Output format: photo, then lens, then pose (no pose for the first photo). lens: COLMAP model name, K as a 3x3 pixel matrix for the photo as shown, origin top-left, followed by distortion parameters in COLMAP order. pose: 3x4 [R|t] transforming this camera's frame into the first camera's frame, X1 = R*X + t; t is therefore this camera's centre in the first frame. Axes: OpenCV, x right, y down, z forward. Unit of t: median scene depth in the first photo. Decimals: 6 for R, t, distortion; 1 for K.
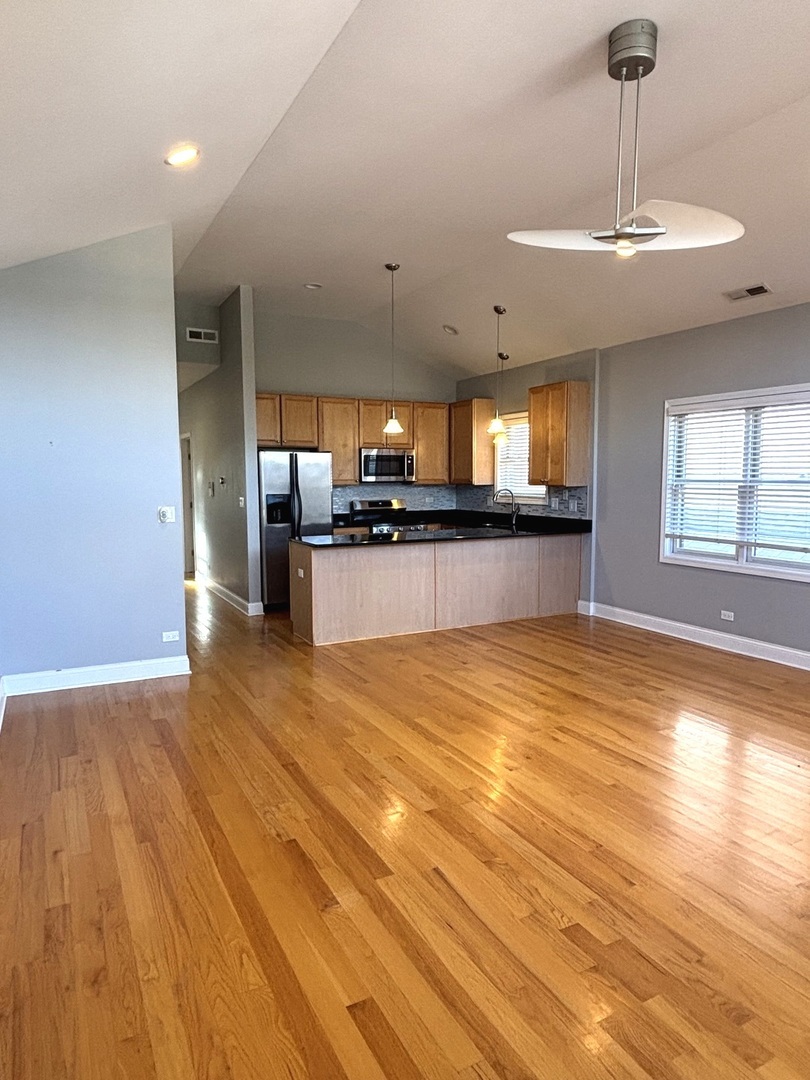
lens RADIAL K [[724.8, 0, 405.0], [0, 724.8, 540.0], [0, 0, 1]] dist [0.052736, 0.000129]
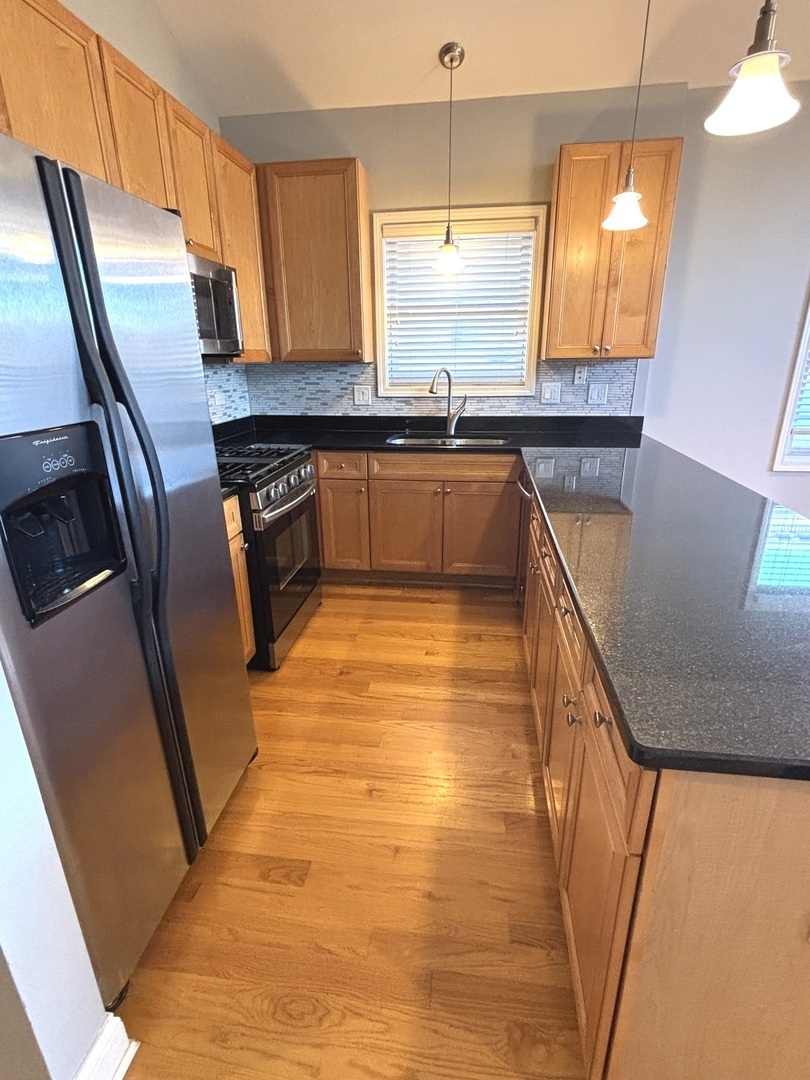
lens RADIAL K [[543.9, 0, 406.8], [0, 543.9, 513.3], [0, 0, 1]] dist [0.059711, -0.023590]
pose [[0.564101, -0.231946, 0.792459, -0.215028], [0.082220, 0.970744, 0.225601, -0.061694], [-0.821602, -0.062105, 0.566669, 0.808935]]
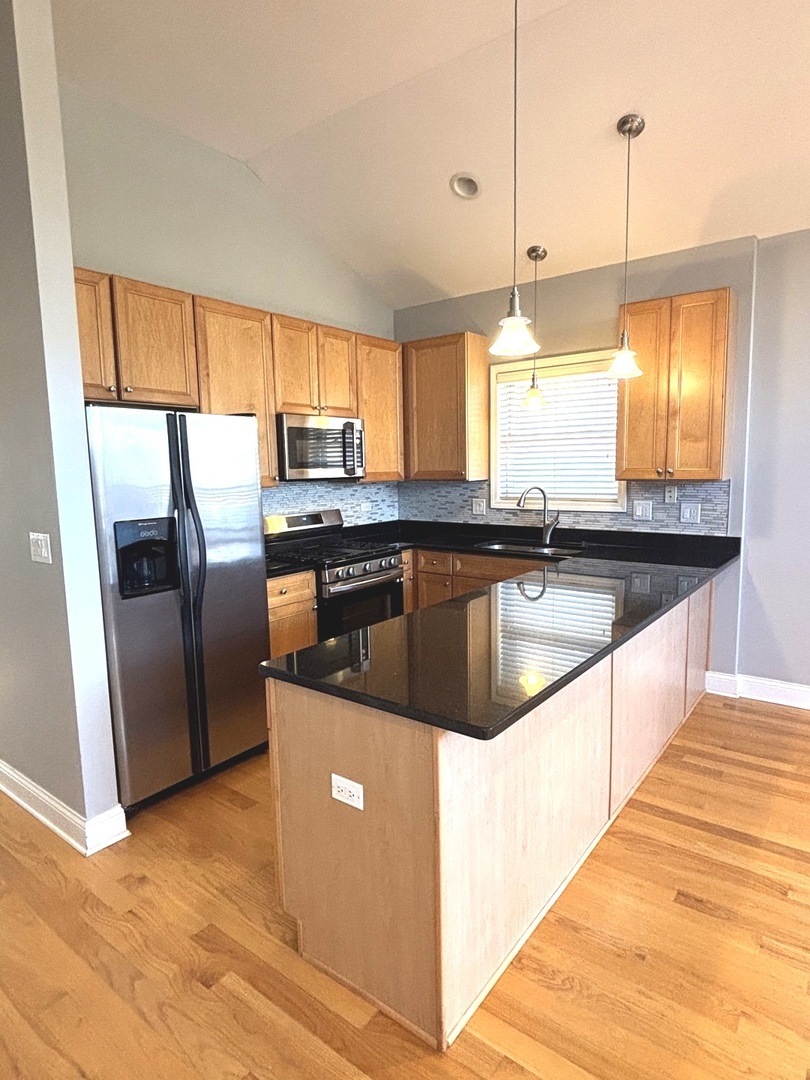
lens RADIAL K [[614.3, 0, 405.0], [0, 614.3, 540.0], [0, 0, 1]] dist [-0.000149, -0.000494]
pose [[0.901688, -0.066381, 0.427261, -0.178081], [0.053787, 0.997690, 0.041493, -0.054308], [-0.429028, -0.014433, 0.903176, 0.604399]]
